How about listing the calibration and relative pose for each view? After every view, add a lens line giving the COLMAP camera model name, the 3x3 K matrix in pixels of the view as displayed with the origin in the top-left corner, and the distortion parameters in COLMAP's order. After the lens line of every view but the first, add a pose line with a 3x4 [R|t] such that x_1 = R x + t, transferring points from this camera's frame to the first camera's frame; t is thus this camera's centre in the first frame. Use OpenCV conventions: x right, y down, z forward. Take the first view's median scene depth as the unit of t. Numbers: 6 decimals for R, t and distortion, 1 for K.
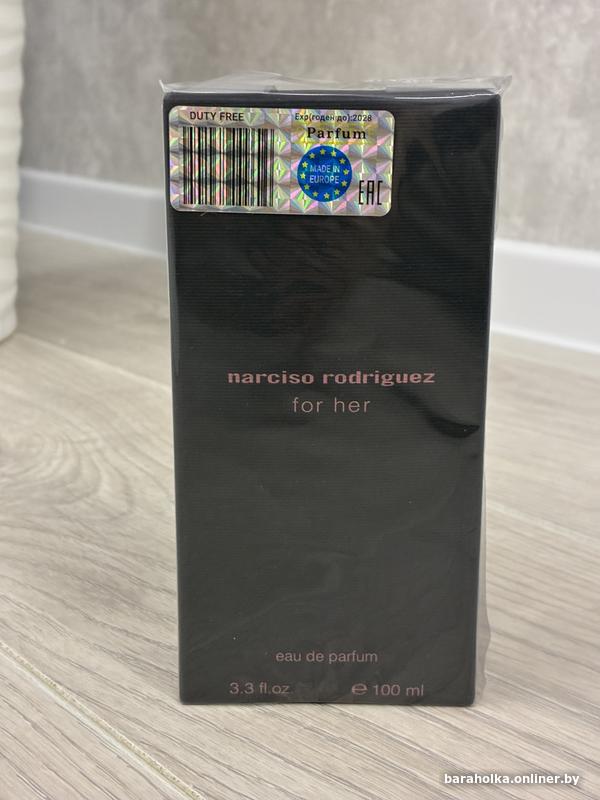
lens RADIAL K [[1221.6, 0, 300.0], [0, 1221.6, 400.0], [0, 0, 1]] dist [0.149941, -0.755478]
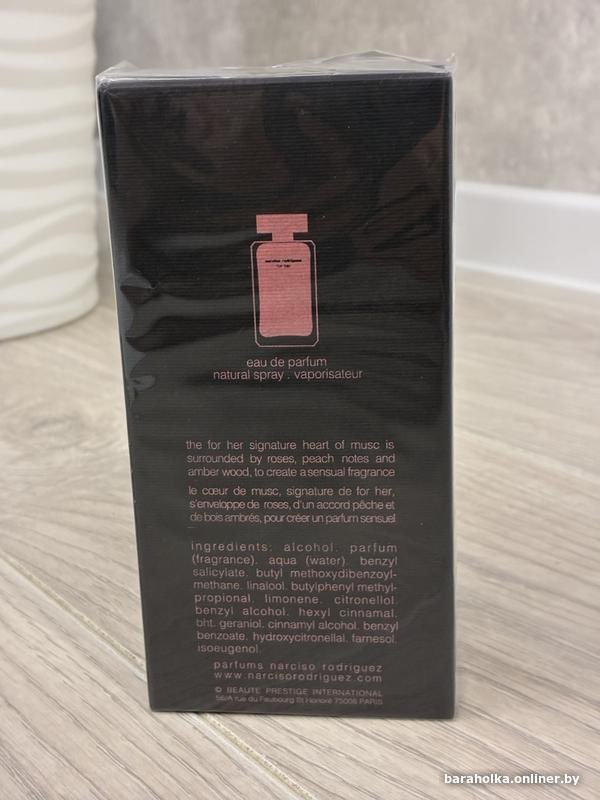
lens RADIAL K [[1221.6, 0, 300.0], [0, 1221.6, 400.0], [0, 0, 1]] dist [0.149941, -0.755478]
pose [[0.996796, -0.026823, -0.075357, 0.018314], [0.029467, 0.998981, 0.034184, -0.011974], [0.074364, -0.036295, 0.996570, -0.007705]]
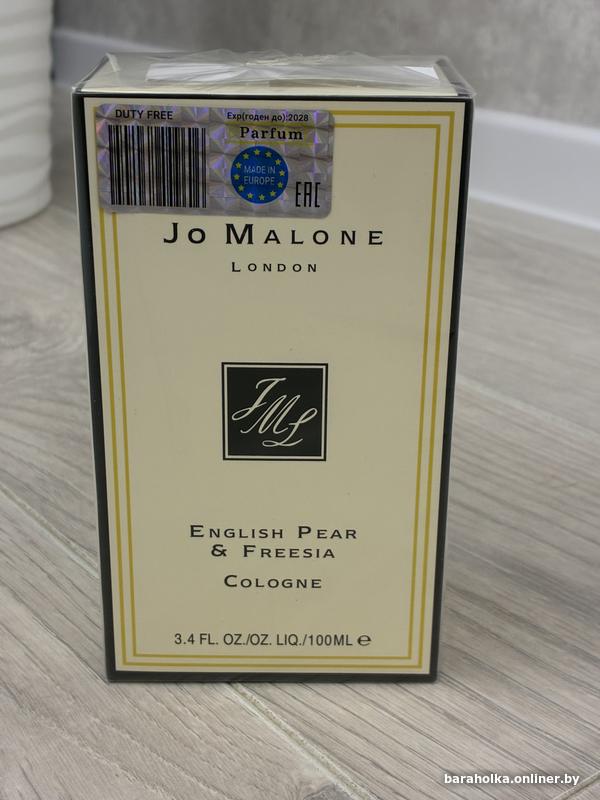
lens RADIAL K [[1221.6, 0, 300.0], [0, 1221.6, 400.0], [0, 0, 1]] dist [0.149941, -0.755478]
pose [[0.998932, 0.011864, -0.044657, 0.057676], [-0.006127, 0.991951, 0.126473, -0.042305], [0.045798, -0.126064, 0.990964, -0.109668]]
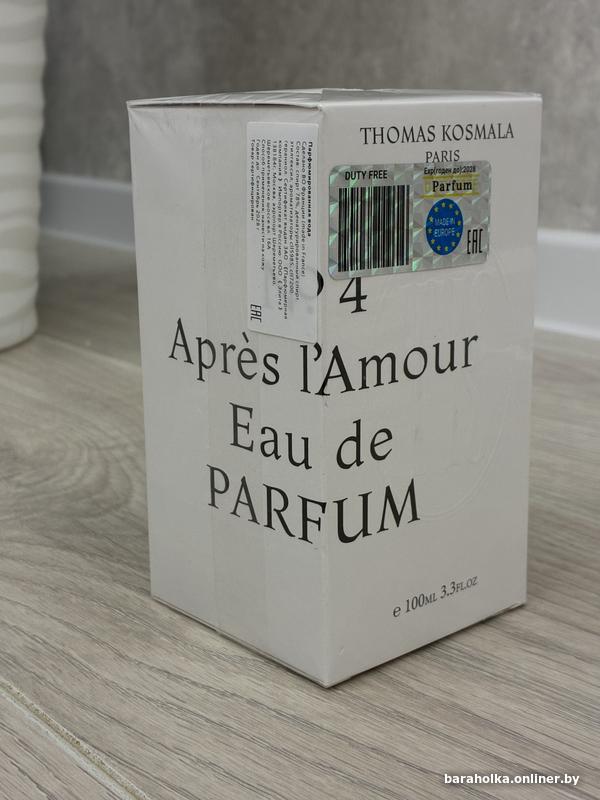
lens RADIAL K [[1221.6, 0, 300.0], [0, 1221.6, 400.0], [0, 0, 1]] dist [0.149941, -0.755478]
pose [[0.999821, -0.000559, -0.018910, -0.034649], [0.000109, 0.999717, -0.023790, 0.026697], [0.018918, 0.023784, 0.999538, 0.173501]]
